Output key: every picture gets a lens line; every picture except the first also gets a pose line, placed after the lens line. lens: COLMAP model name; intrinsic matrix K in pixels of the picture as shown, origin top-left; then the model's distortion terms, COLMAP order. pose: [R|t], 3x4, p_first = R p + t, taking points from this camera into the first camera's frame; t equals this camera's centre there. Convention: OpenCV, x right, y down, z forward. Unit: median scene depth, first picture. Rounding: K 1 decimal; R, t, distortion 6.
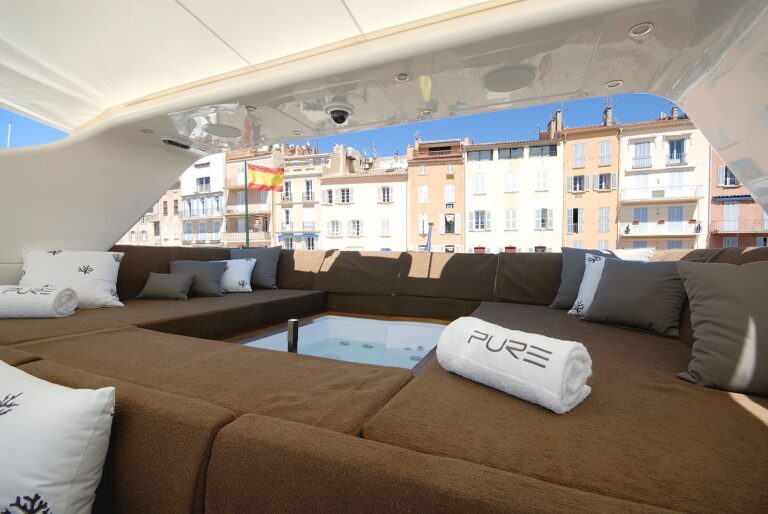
lens RADIAL K [[337.7, 0, 381.1], [0, 337.7, 263.2], [0, 0, 1]] dist [-0.007863, -0.003330]
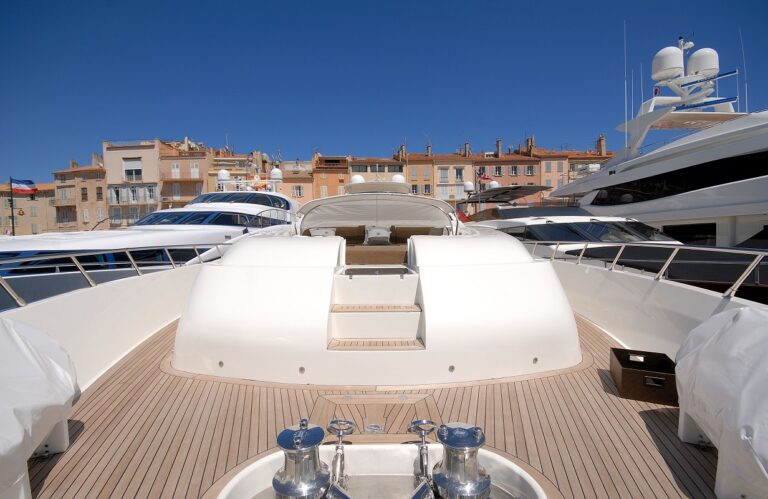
lens RADIAL K [[373.0, 0, 379.1], [0, 373.0, 247.7], [0, 0, 1]] dist [-0.013093, 0.000159]
pose [[0.924772, -0.023878, 0.379771, -0.311467], [0.032122, 0.999366, -0.015384, 0.085787], [-0.379162, 0.026426, 0.924953, -0.681891]]
